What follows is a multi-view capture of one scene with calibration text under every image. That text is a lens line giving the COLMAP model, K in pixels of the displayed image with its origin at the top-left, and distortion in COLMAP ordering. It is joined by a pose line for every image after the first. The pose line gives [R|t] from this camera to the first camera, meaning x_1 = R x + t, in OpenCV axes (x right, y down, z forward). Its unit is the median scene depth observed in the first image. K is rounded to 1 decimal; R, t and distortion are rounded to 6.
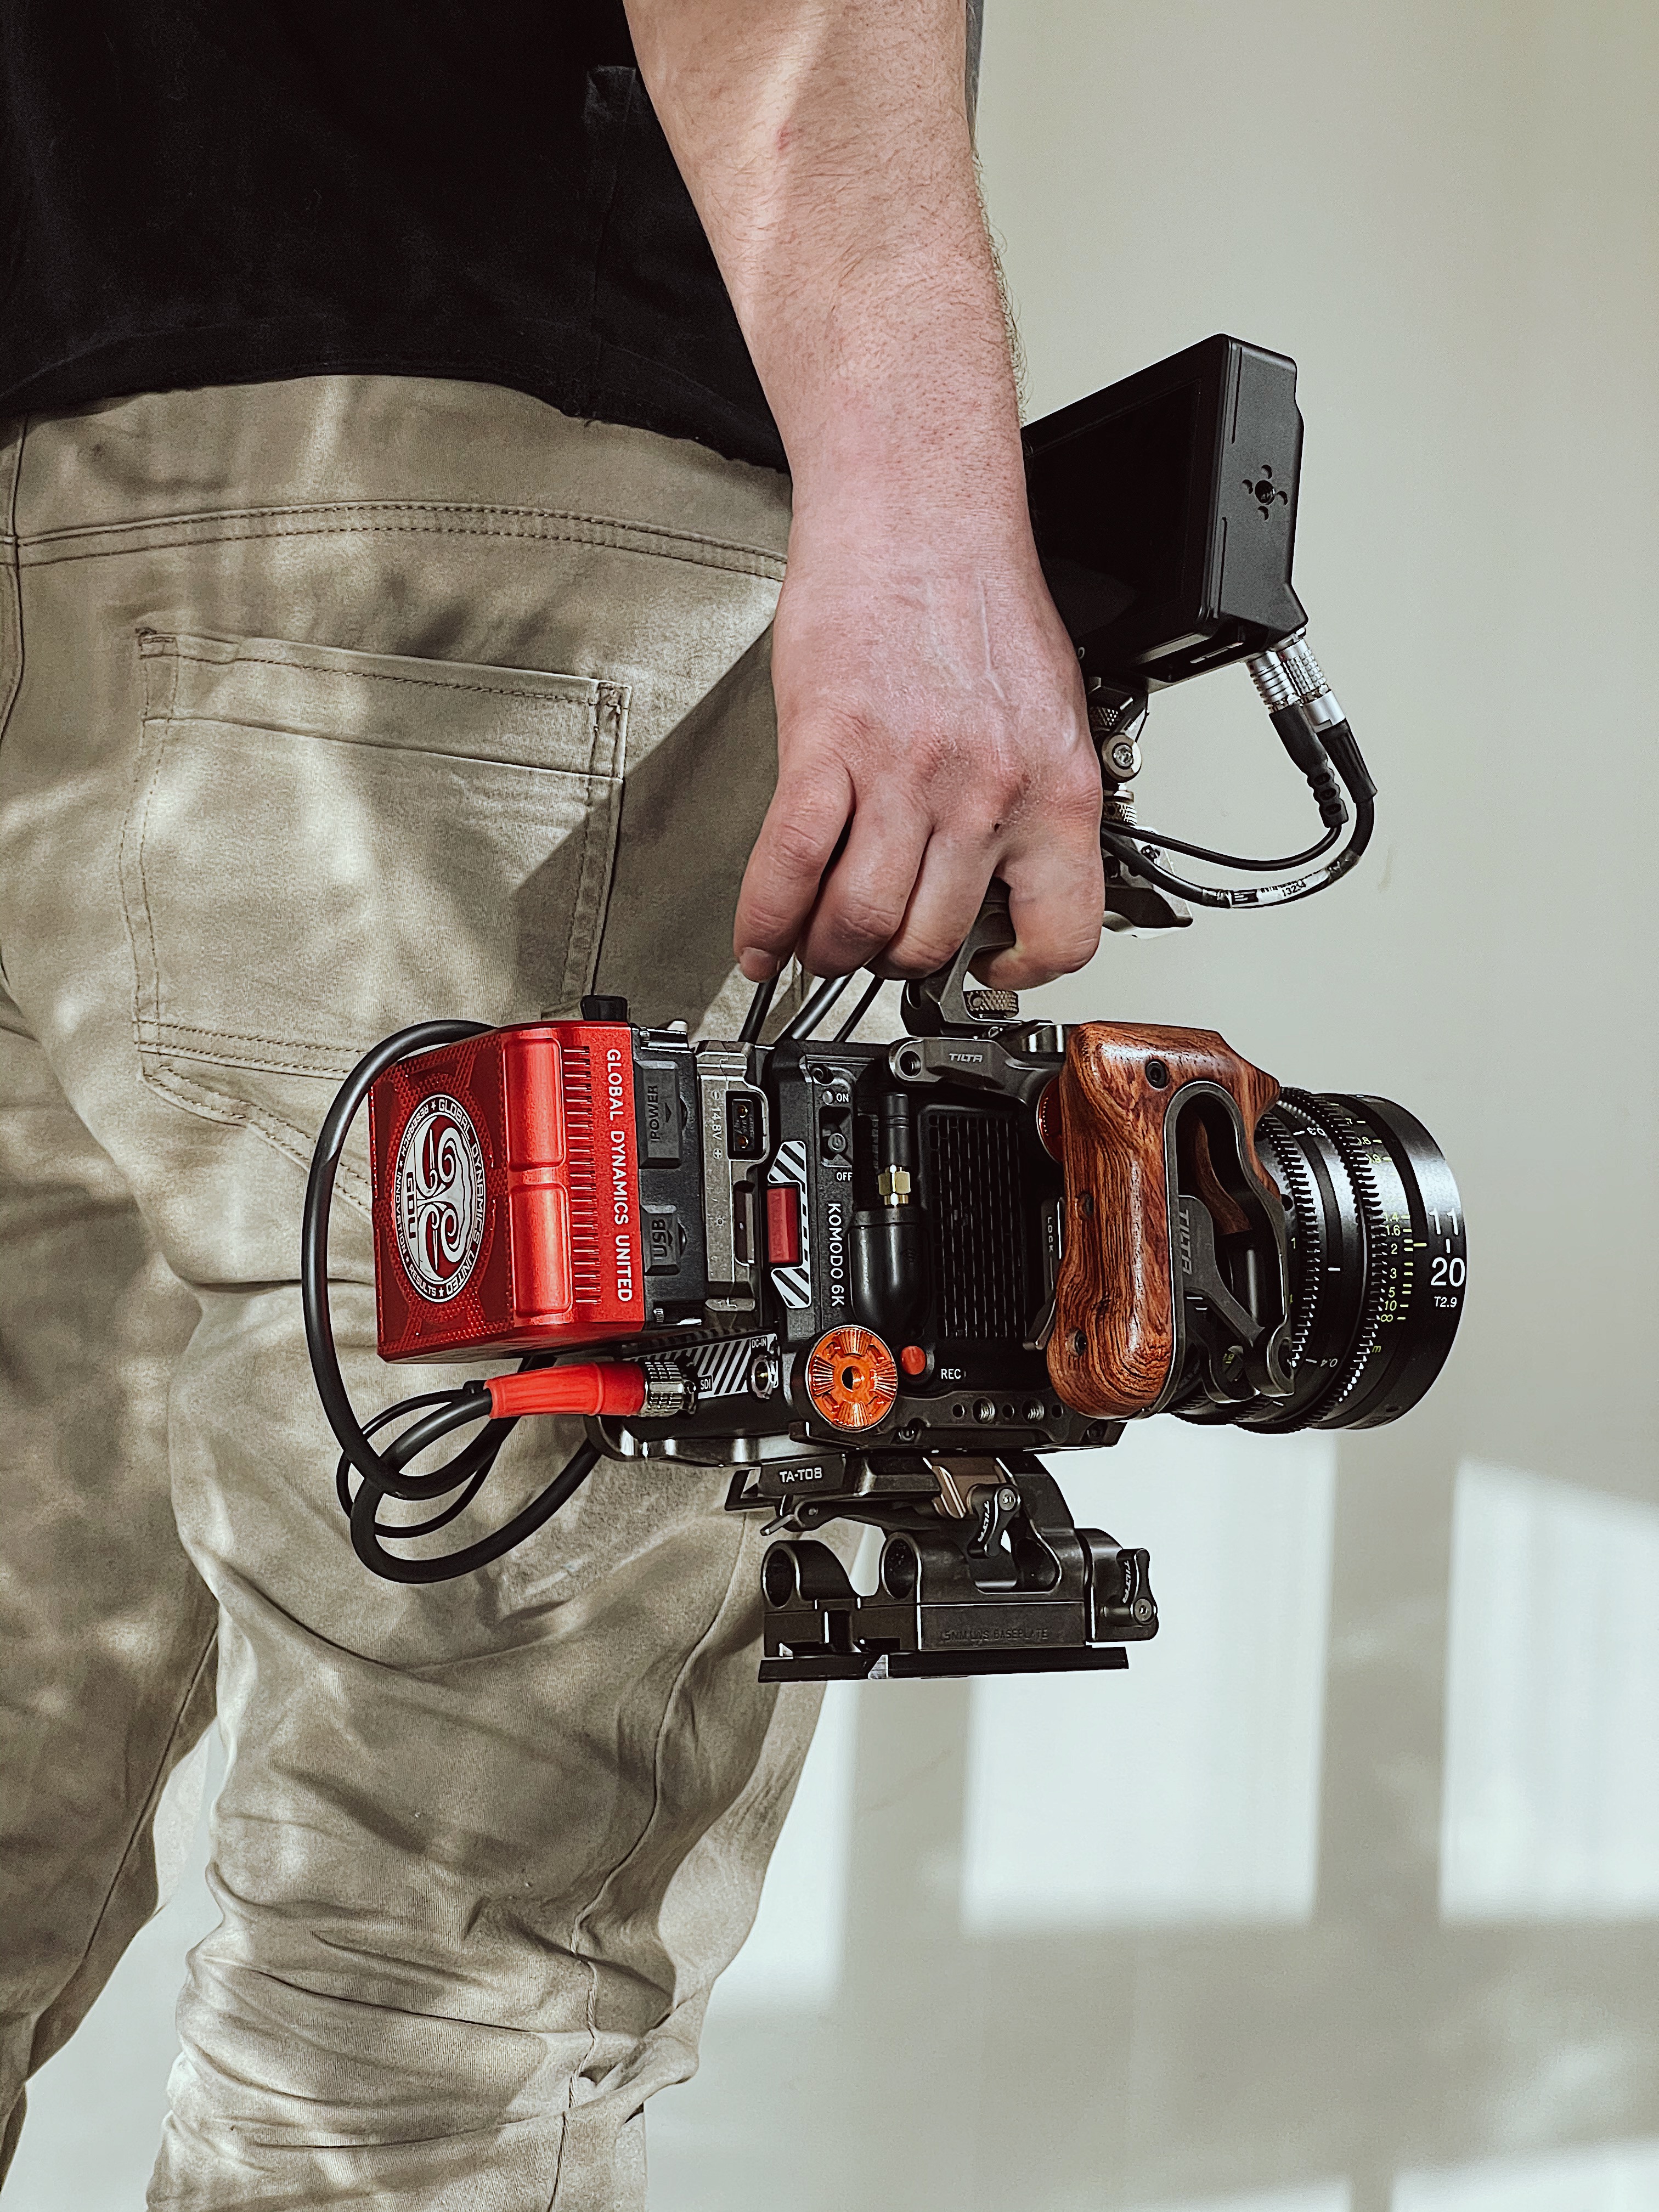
lens RADIAL K [[4149.9, 0, 829.6], [0, 4149.9, 1106.0], [0, 0, 1]] dist [-0.033546, 0.000000]
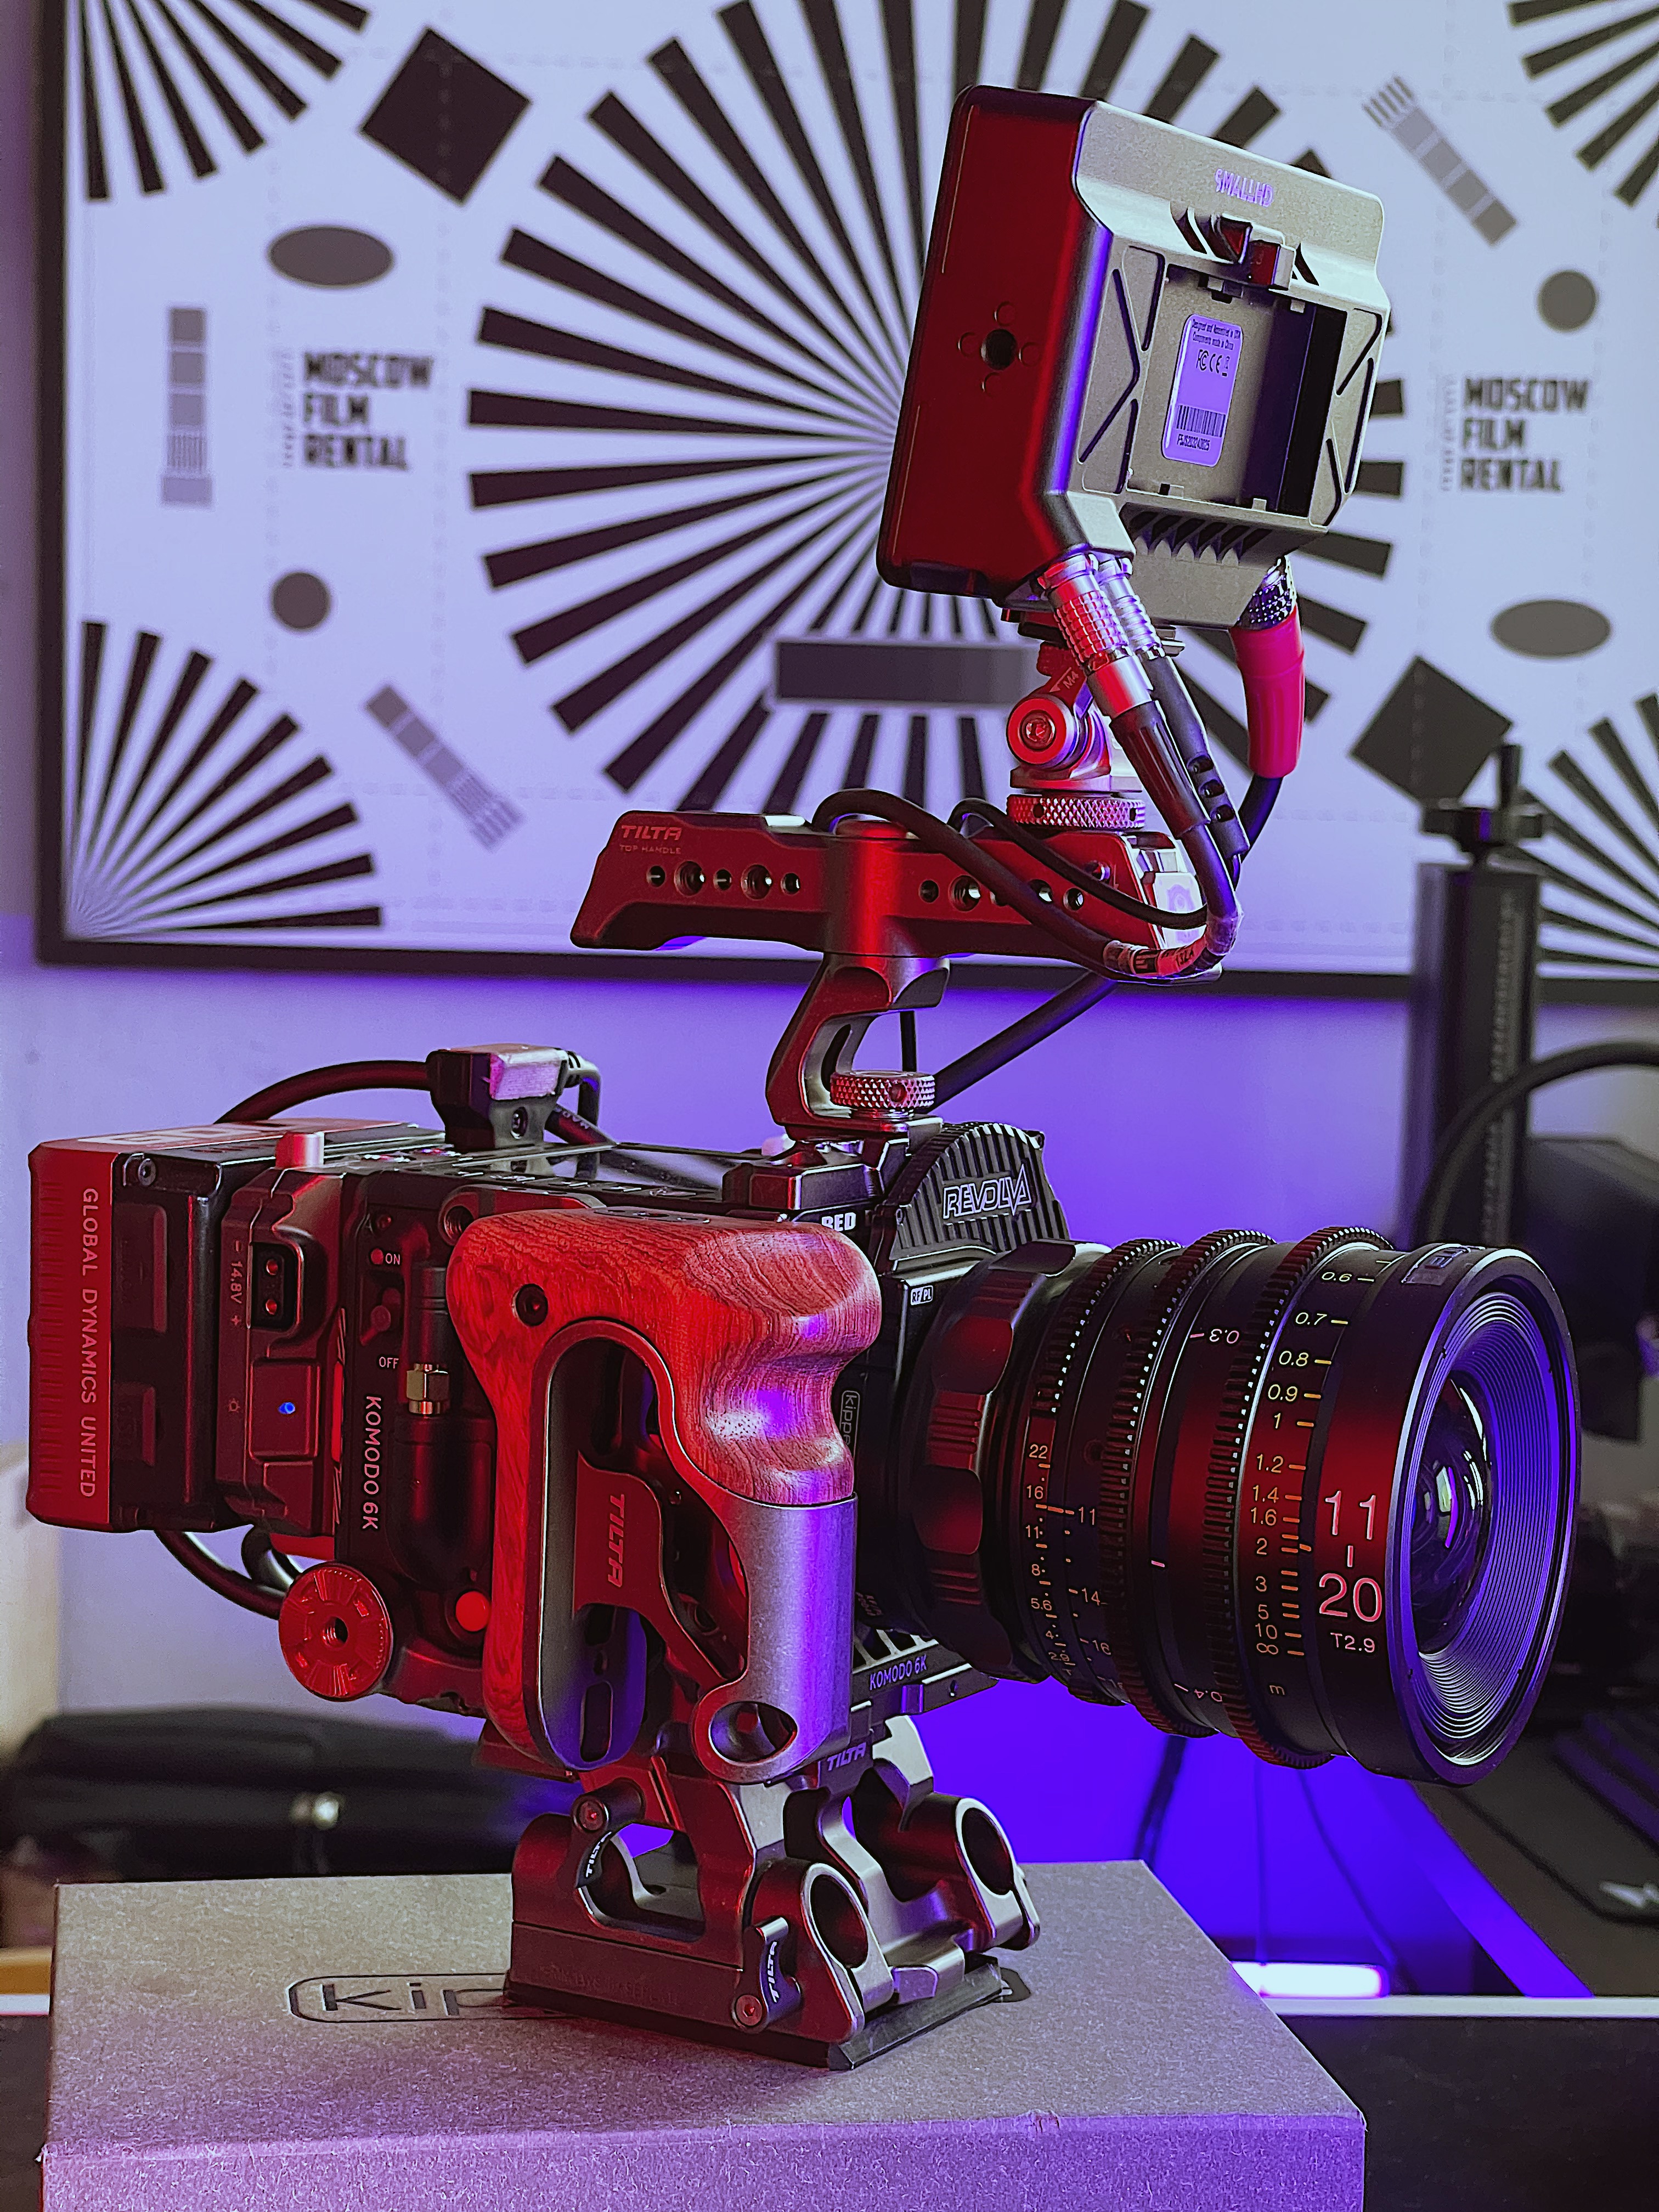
lens RADIAL K [[4149.9, 0, 829.6], [0, 4149.9, 1104.8], [0, 0, 1]] dist [-0.033546, 0.000000]
pose [[0.493457, 0.128662, -0.860201, 0.658012], [0.065830, 0.980637, 0.184440, -0.156277], [0.867275, -0.147641, 0.475432, 0.683812]]
